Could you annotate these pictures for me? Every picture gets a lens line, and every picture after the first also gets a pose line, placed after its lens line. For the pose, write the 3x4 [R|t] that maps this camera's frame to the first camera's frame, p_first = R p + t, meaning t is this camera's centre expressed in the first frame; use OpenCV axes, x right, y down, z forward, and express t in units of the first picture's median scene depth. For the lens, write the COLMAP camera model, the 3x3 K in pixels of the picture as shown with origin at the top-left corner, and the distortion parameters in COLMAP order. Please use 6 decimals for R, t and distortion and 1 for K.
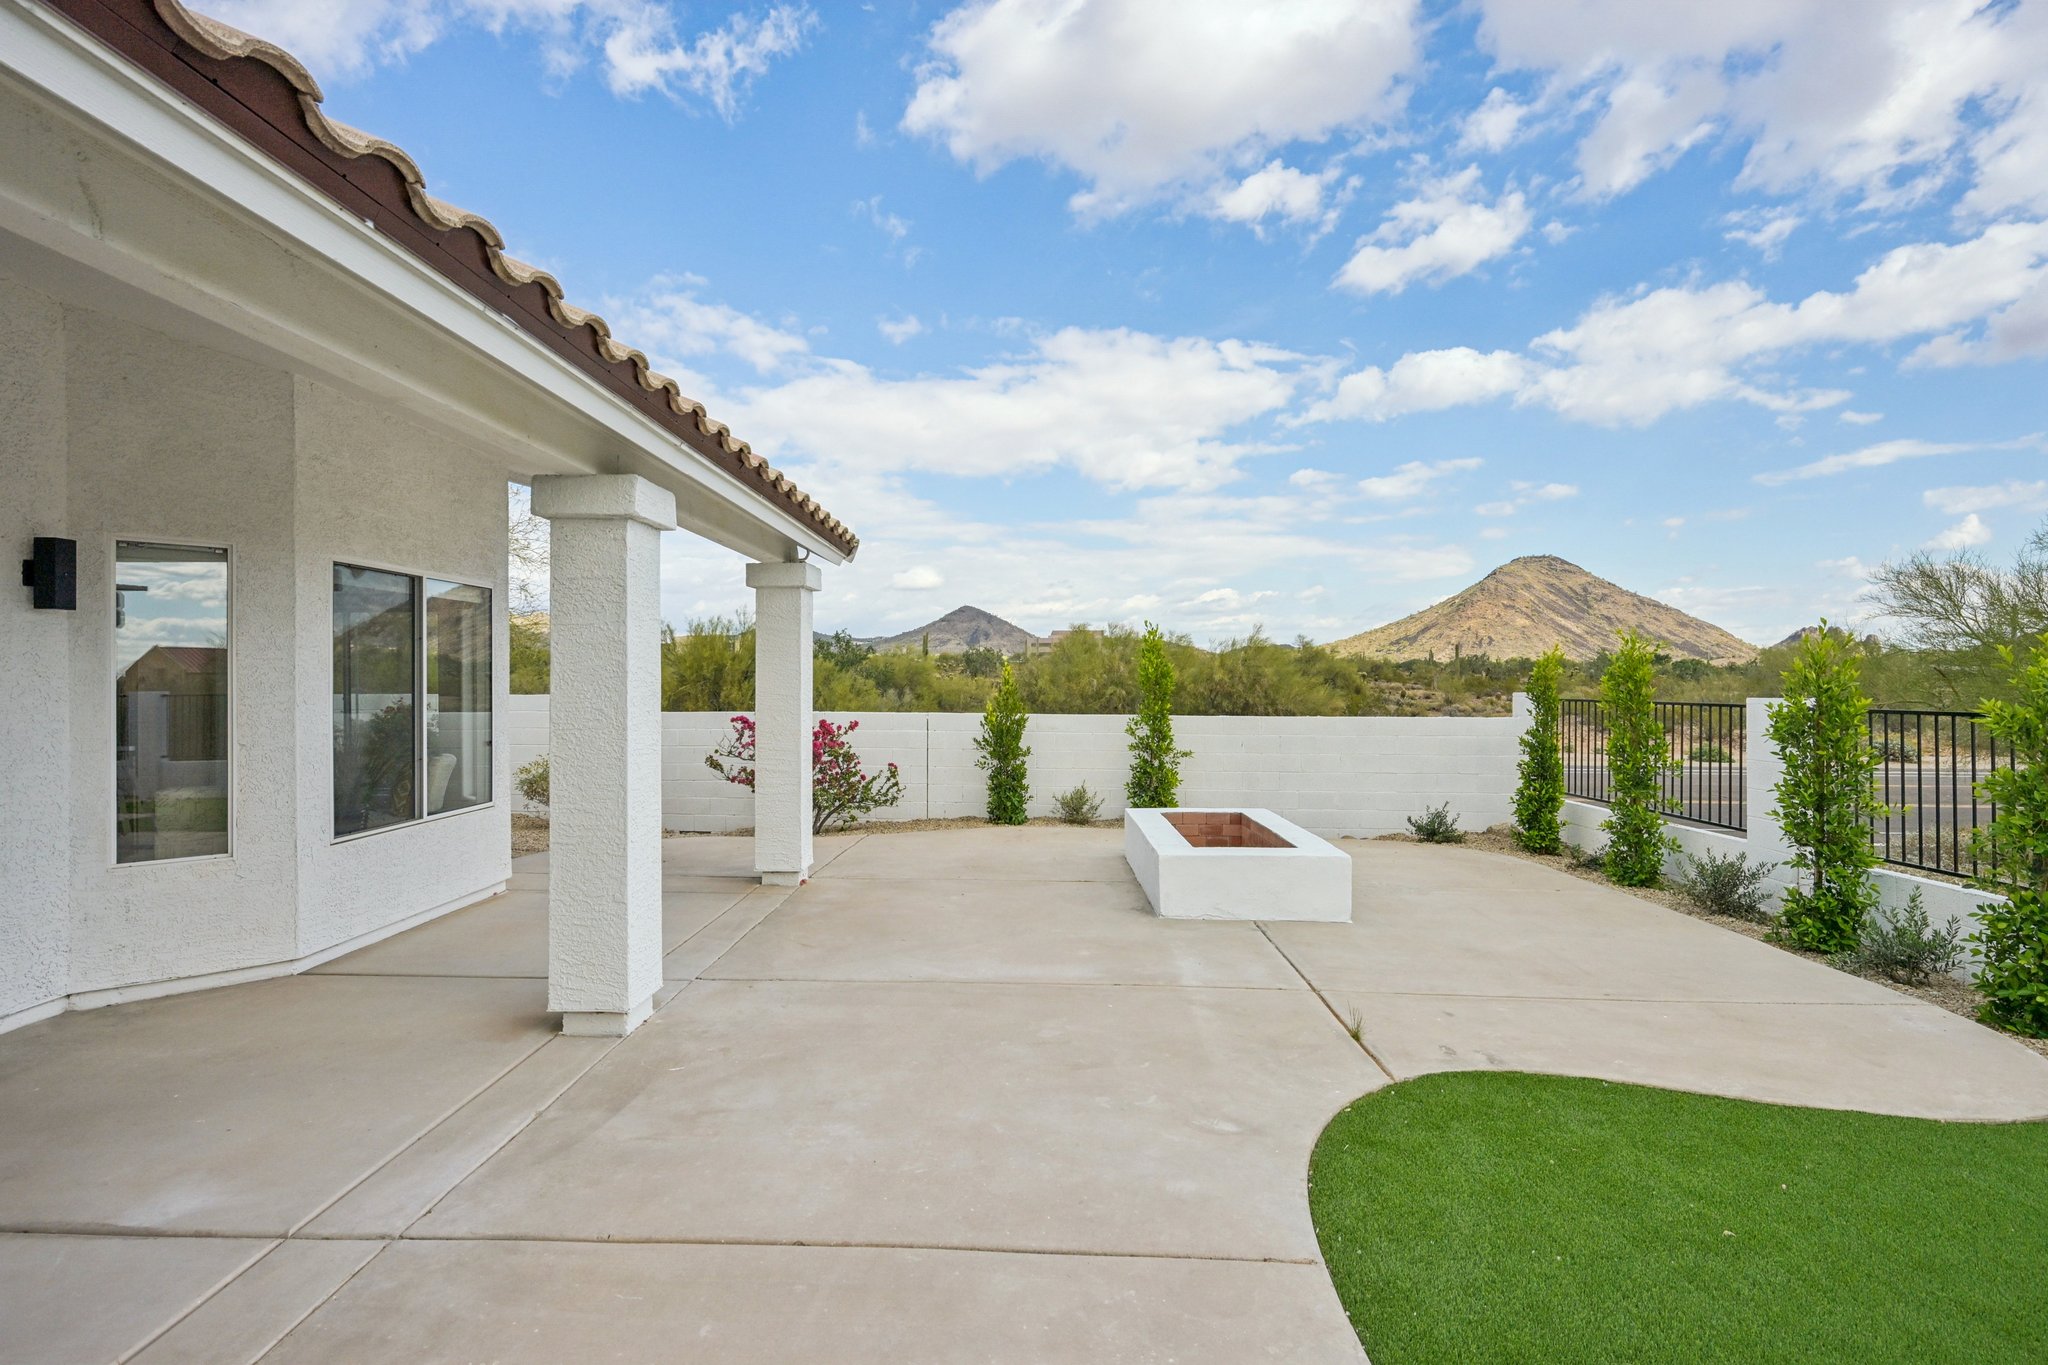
lens RADIAL K [[938.2, 0, 1016.3], [0, 938.2, 679.9], [0, 0, 1]] dist [0.000586, 0.000537]
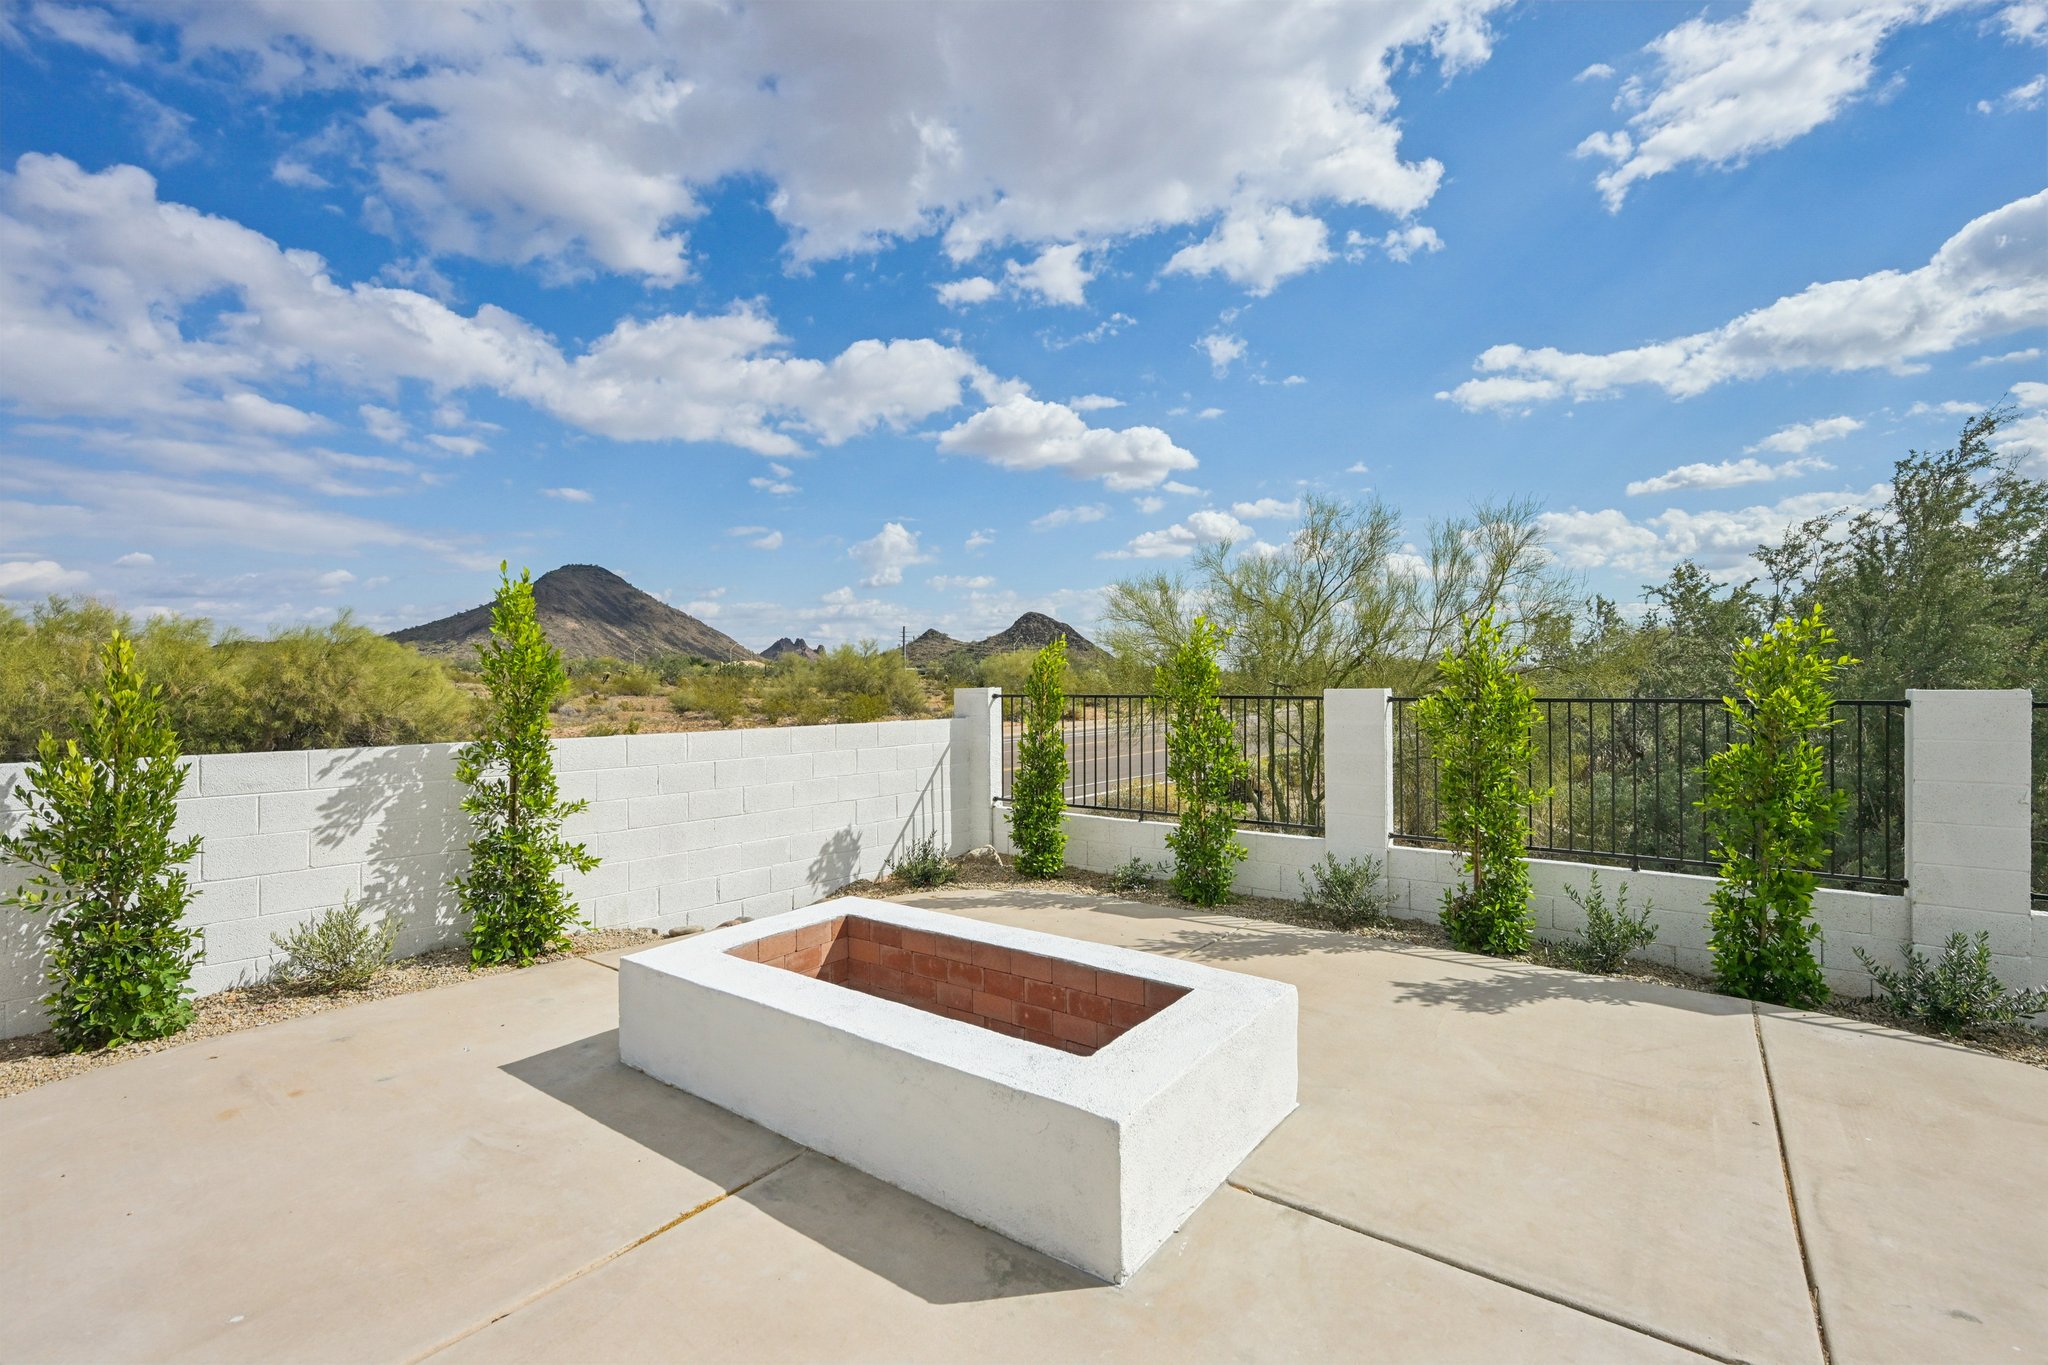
lens RADIAL K [[938.2, 0, 1025.9], [0, 938.2, 685.2], [0, 0, 1]] dist [0.000586, 0.000537]
pose [[0.593403, -0.008626, 0.804859, -0.102282], [0.005301, 0.999963, 0.006808, 0.005046], [-0.804888, 0.000226, 0.593427, 0.472359]]
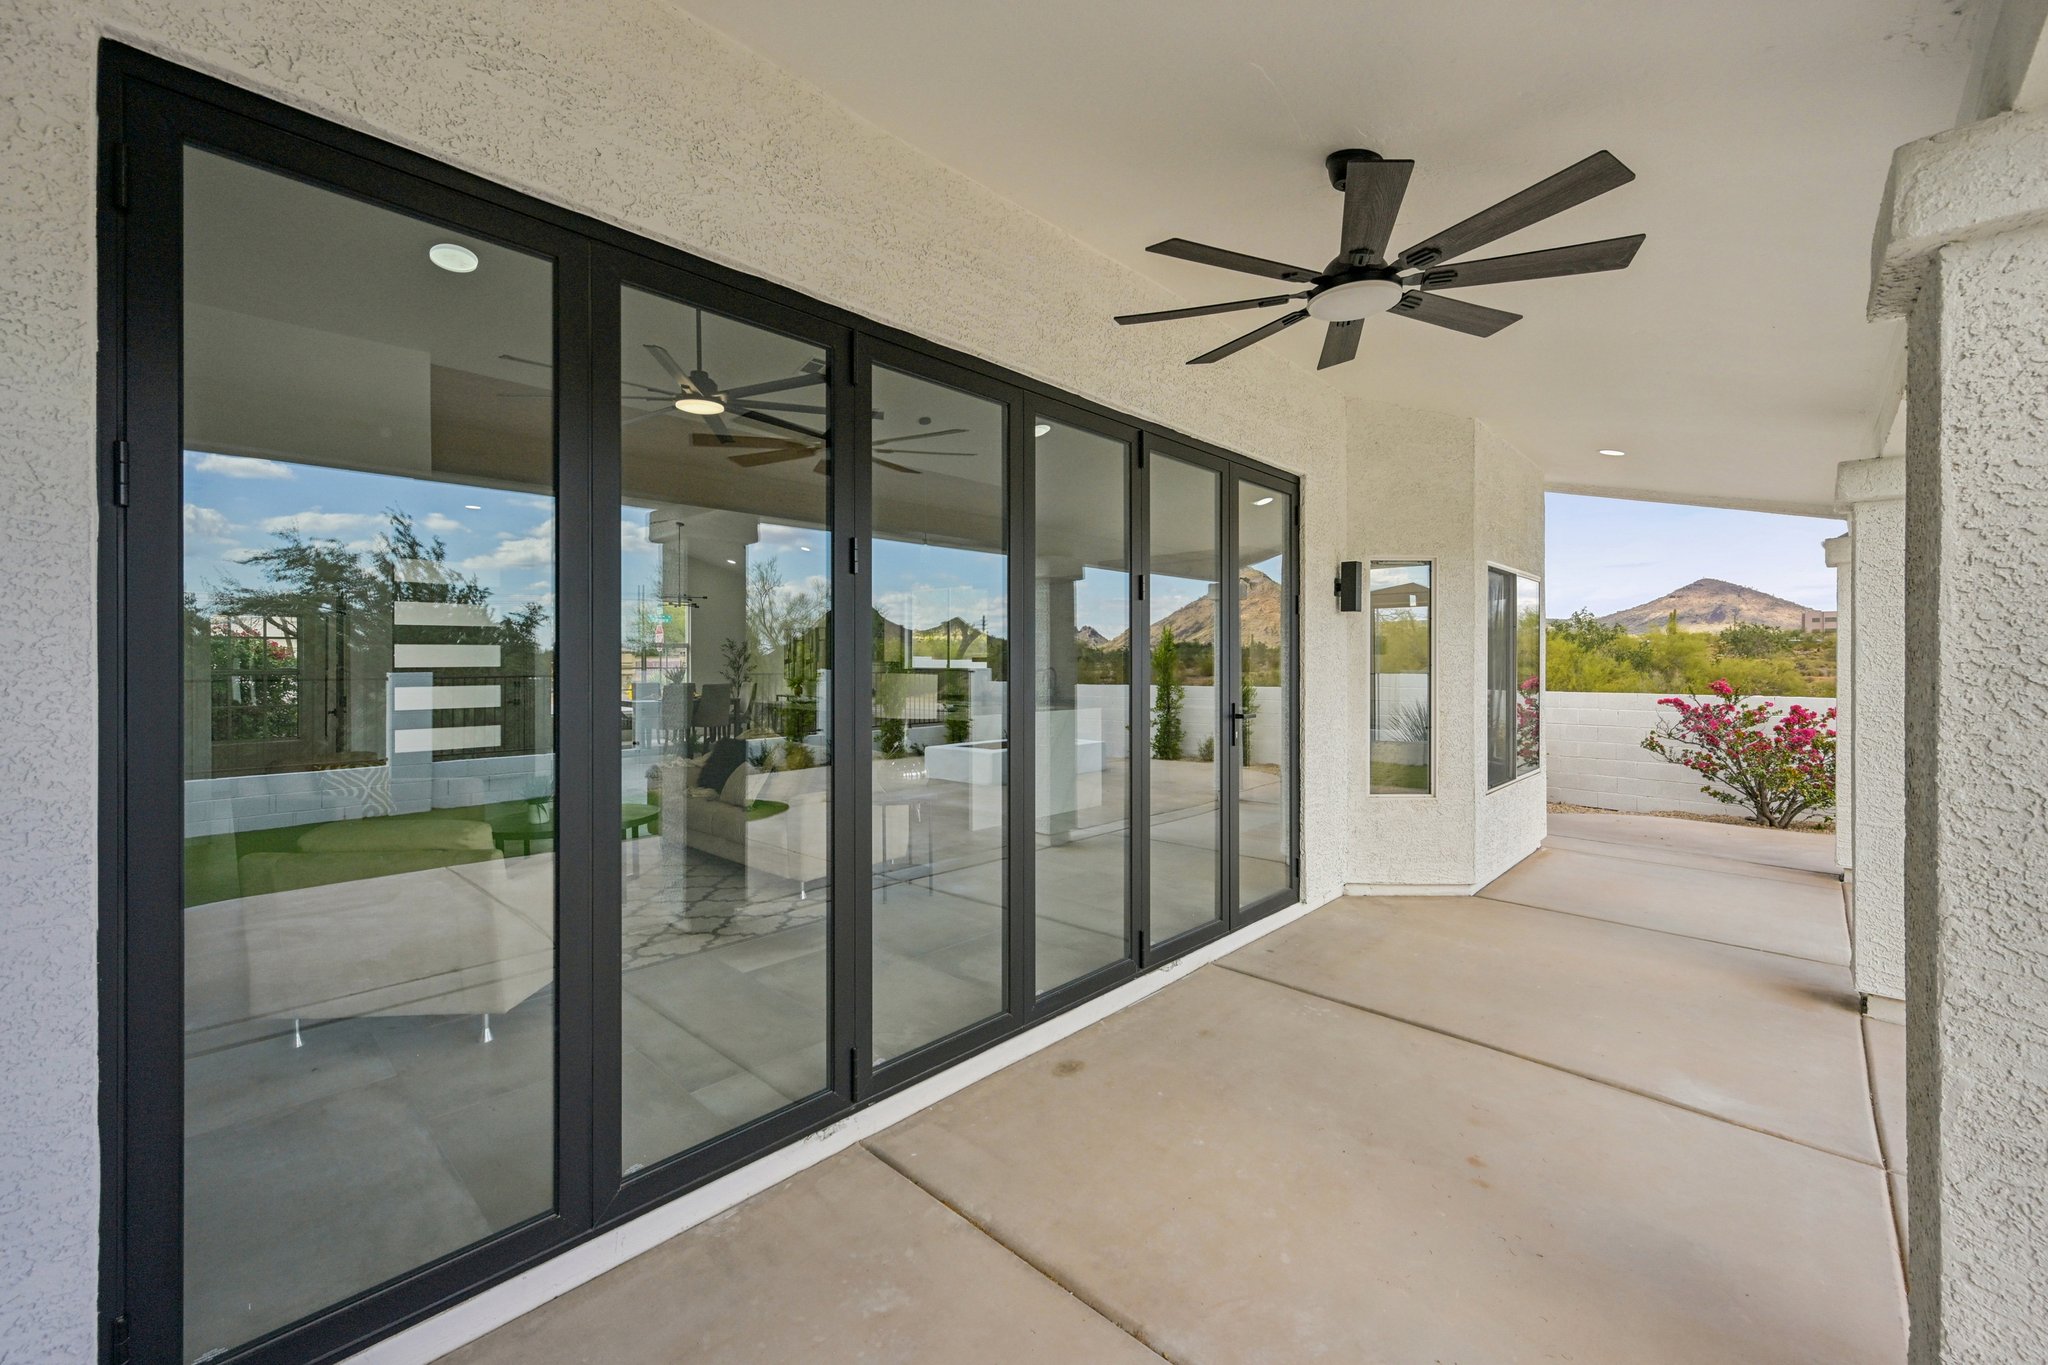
lens RADIAL K [[814.8, 0, 1030.7], [0, 814.8, 672.4], [0, 0, 1]] dist [-0.015718, 0.000967]
pose [[0.729516, 0.010749, -0.683880, -0.209796], [-0.001193, 0.999895, 0.014444, -0.000464], [0.683963, -0.009722, 0.729452, -0.087968]]
